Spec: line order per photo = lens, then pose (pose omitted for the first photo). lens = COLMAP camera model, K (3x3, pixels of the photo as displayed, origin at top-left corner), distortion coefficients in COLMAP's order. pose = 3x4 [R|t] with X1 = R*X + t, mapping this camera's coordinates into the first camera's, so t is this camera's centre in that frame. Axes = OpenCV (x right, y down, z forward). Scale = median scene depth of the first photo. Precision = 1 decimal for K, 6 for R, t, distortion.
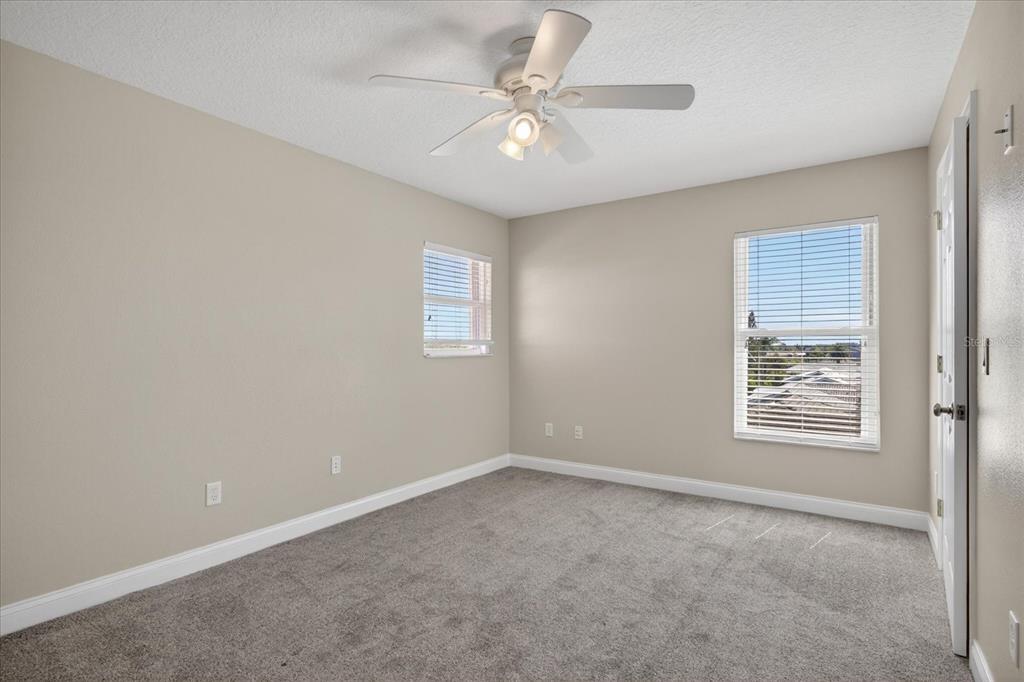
lens RADIAL K [[512.6, 0, 510.7], [0, 512.6, 341.0], [0, 0, 1]] dist [-0.002183, -0.001449]
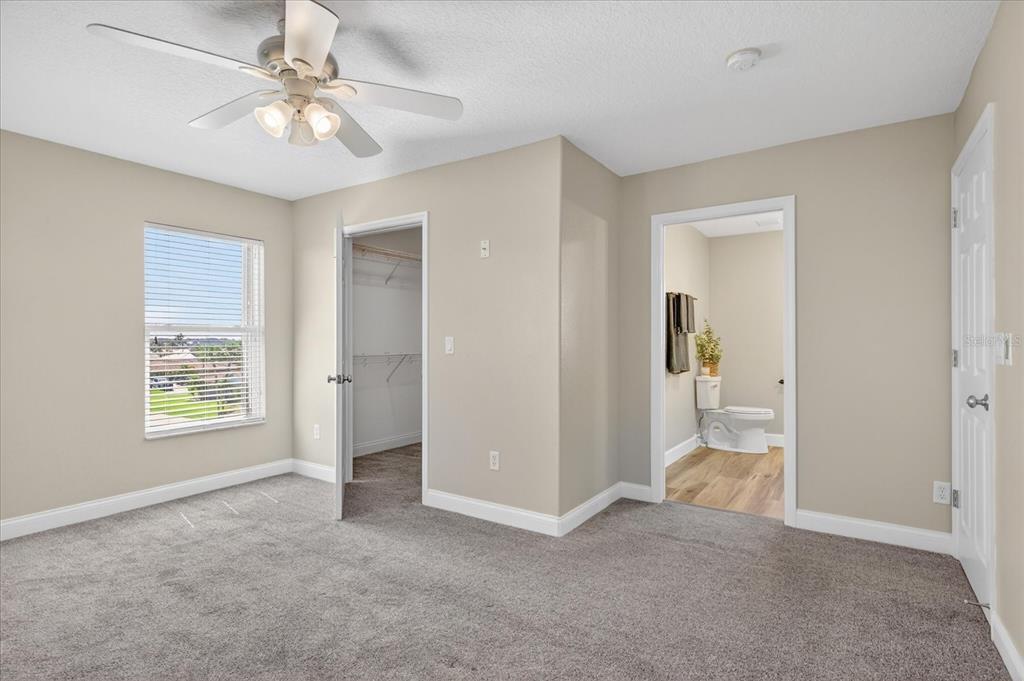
lens RADIAL K [[512.6, 0, 511.8], [0, 512.6, 341.2], [0, 0, 1]] dist [-0.002183, -0.001449]
pose [[-0.021524, -0.001546, 0.999767, -0.596451], [-0.007905, 0.999968, 0.001377, 0.002443], [-0.999737, -0.007873, -0.021536, 0.401463]]
